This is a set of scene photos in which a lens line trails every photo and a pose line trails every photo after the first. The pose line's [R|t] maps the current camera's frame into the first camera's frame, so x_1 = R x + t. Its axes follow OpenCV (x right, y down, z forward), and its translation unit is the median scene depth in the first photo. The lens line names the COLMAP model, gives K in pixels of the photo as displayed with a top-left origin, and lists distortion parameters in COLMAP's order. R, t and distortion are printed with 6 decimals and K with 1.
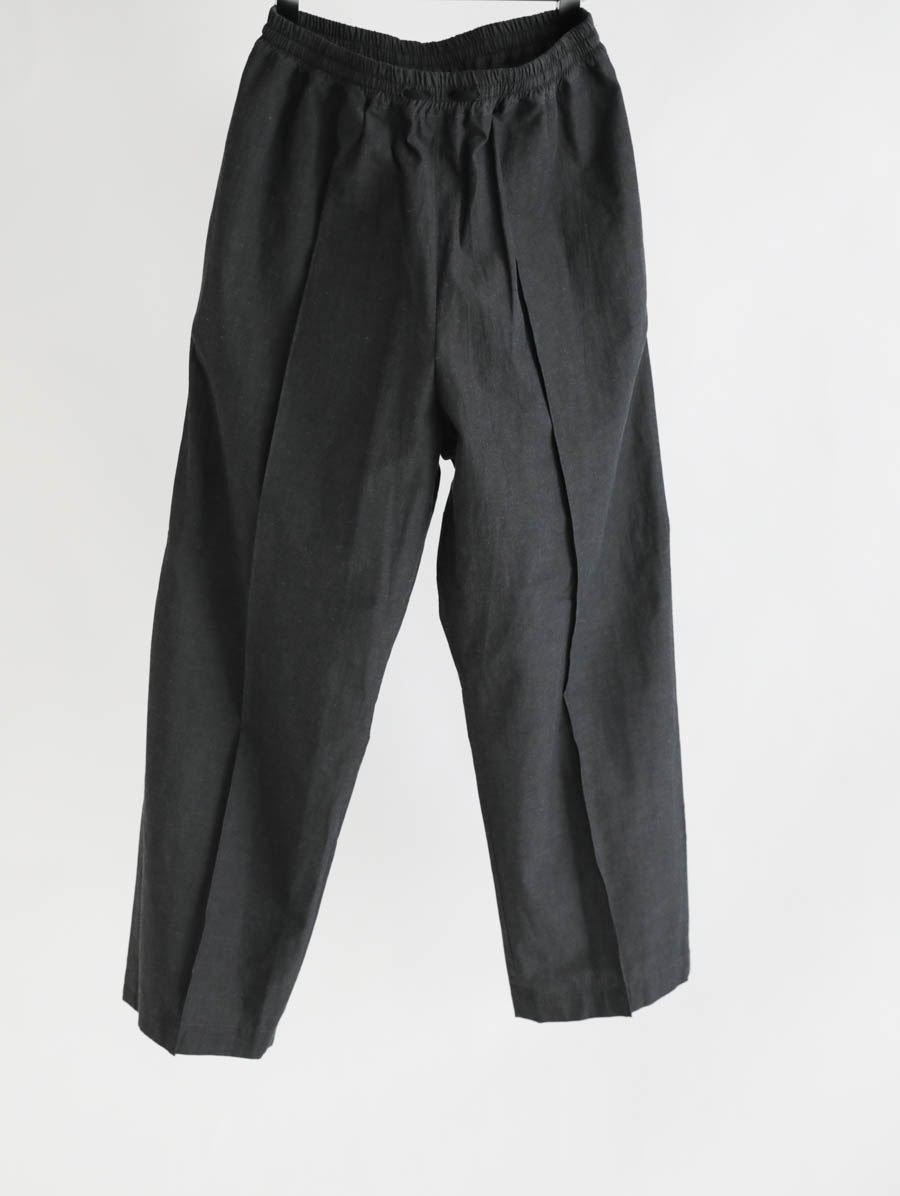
lens RADIAL K [[1665.3, 0, 450.0], [0, 1665.3, 598.0], [0, 0, 1]] dist [0.009582, 0.007693]
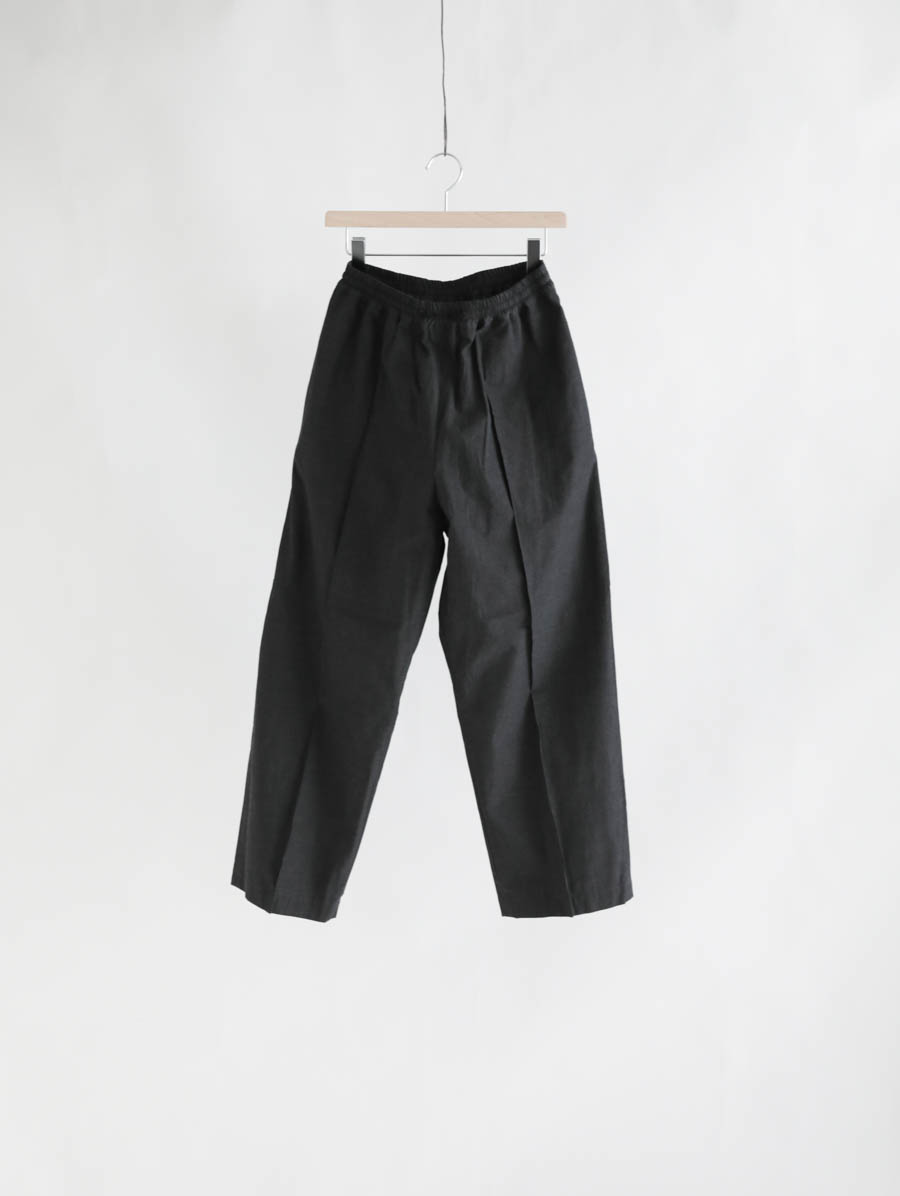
lens RADIAL K [[1699.0, 0, 494.4], [0, 1699.0, 600.5], [0, 0, 1]] dist [0.177950, -0.001763]
pose [[0.983829, 0.025473, -0.177291, 0.336051], [-0.039826, 0.996167, -0.077875, 0.102831], [0.174627, 0.083676, 0.981073, -0.594241]]
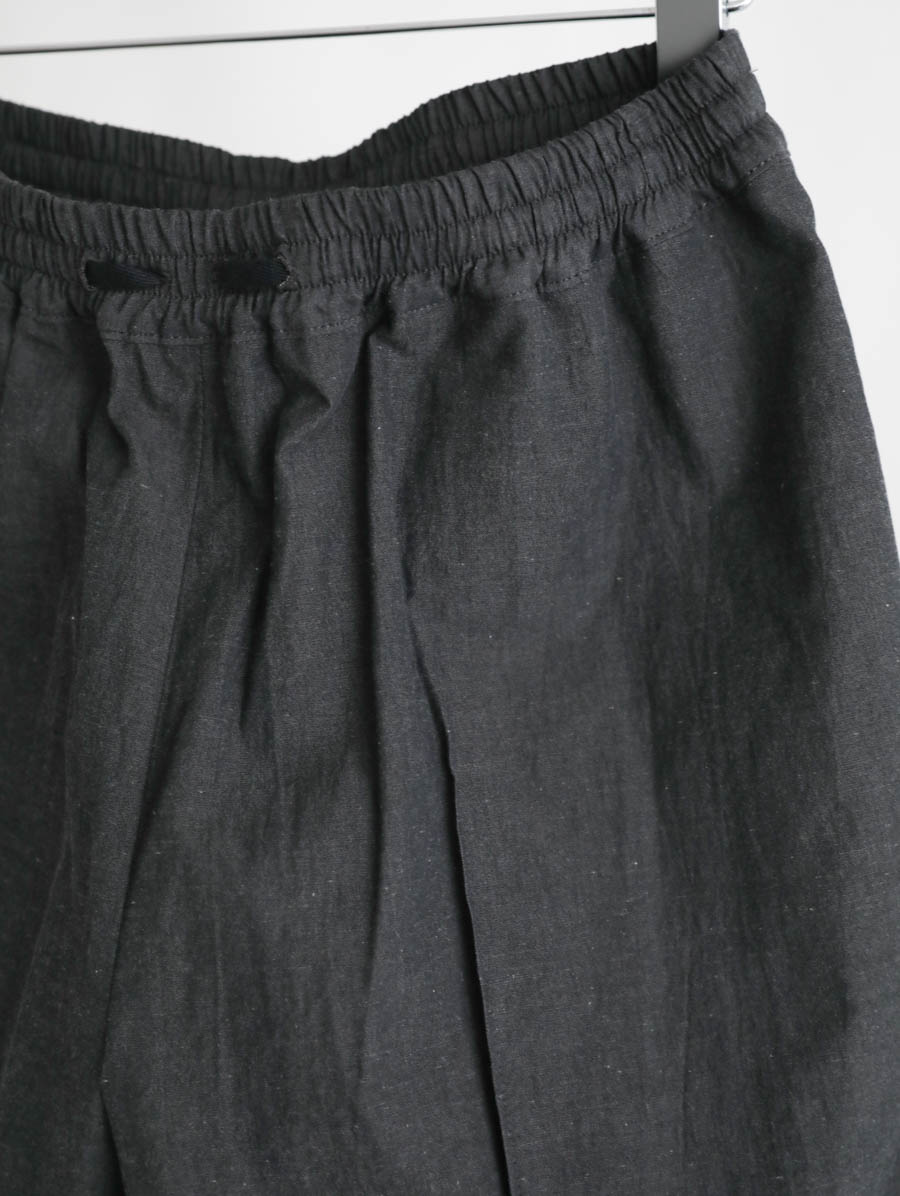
lens RADIAL K [[1698.5, 0, 450.0], [0, 1698.5, 598.0], [0, 0, 1]] dist [0.009421, -0.029080]
pose [[0.905103, 0.040825, -0.423227, 0.176675], [-0.119760, 0.979558, -0.161626, -0.183125], [0.407977, 0.196974, 0.891491, 0.701740]]
